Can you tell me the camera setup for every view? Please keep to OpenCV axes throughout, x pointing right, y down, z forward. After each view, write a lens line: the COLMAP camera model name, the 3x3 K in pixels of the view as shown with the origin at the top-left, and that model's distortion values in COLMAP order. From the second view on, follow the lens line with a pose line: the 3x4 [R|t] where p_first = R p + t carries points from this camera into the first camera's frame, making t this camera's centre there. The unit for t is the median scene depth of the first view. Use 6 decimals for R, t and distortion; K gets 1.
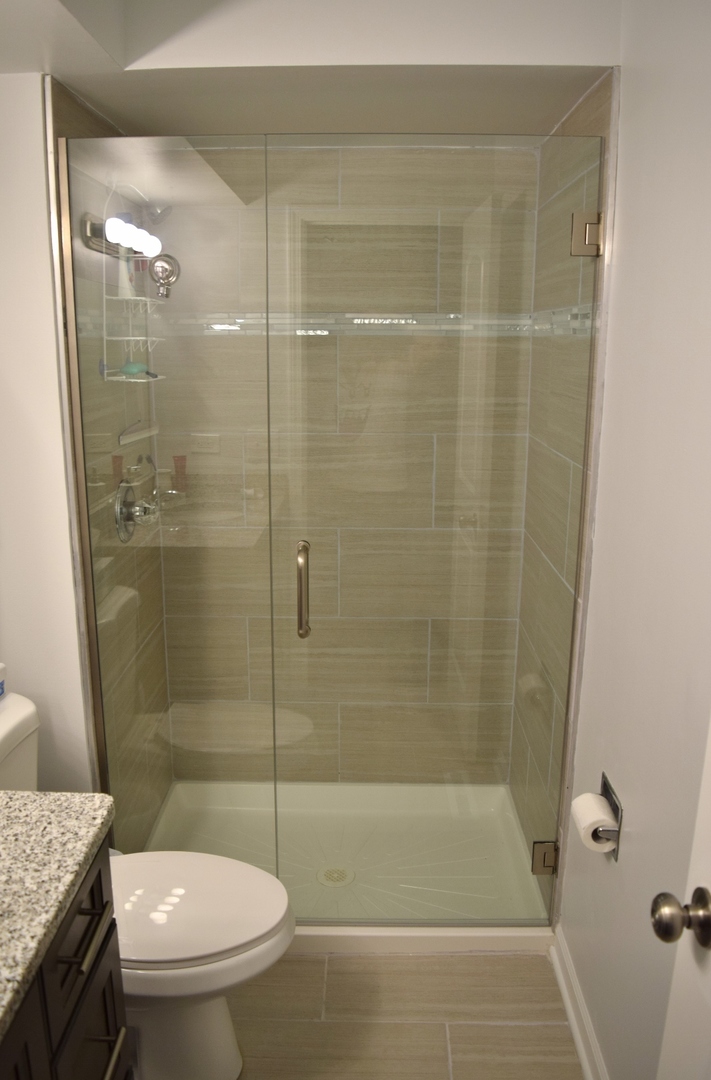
lens RADIAL K [[865.6, 0, 355.4], [0, 865.6, 540.4], [0, 0, 1]] dist [-0.096359, 0.025281]
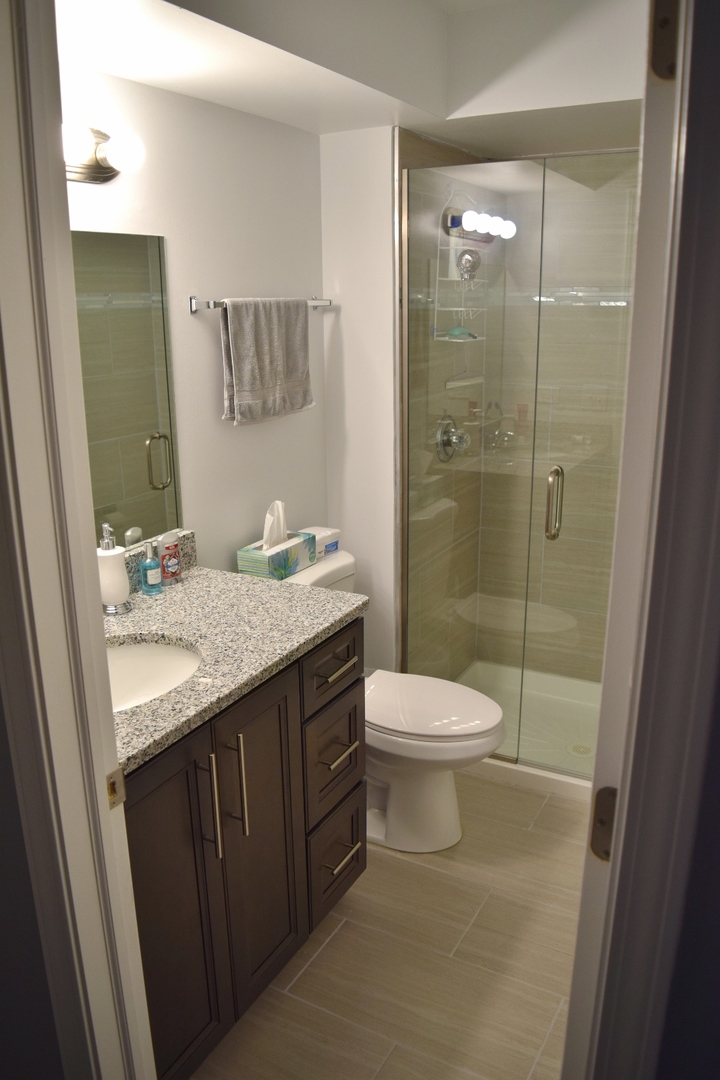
lens RADIAL K [[865.6, 0, 359.5], [0, 865.6, 540.7], [0, 0, 1]] dist [-0.096359, 0.025281]
pose [[0.887244, 0.112823, -0.447290, 0.233270], [-0.091509, 0.993407, 0.069056, 0.043751], [0.452132, -0.020339, 0.891719, -0.263472]]
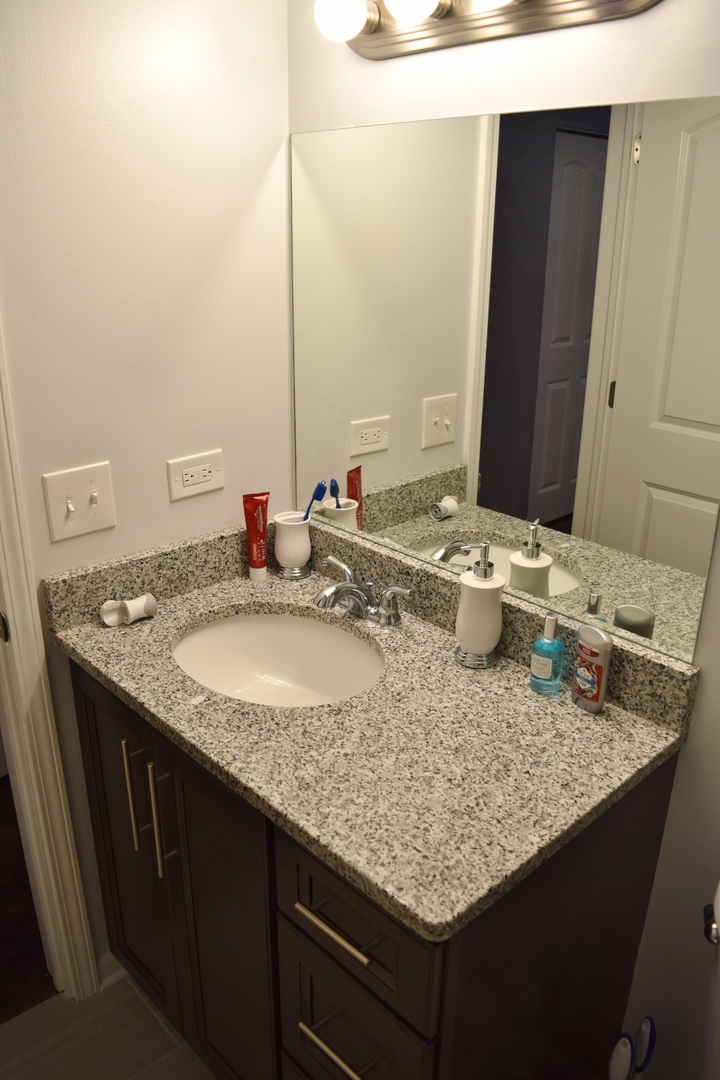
lens RADIAL K [[865.6, 0, 358.2], [0, 865.6, 541.4], [0, 0, 1]] dist [-0.096359, 0.025281]
pose [[-0.730647, 0.229344, -0.643084, 0.079966], [-0.168880, 0.851919, 0.495696, -0.172038], [0.661540, 0.470783, -0.583720, 0.666064]]
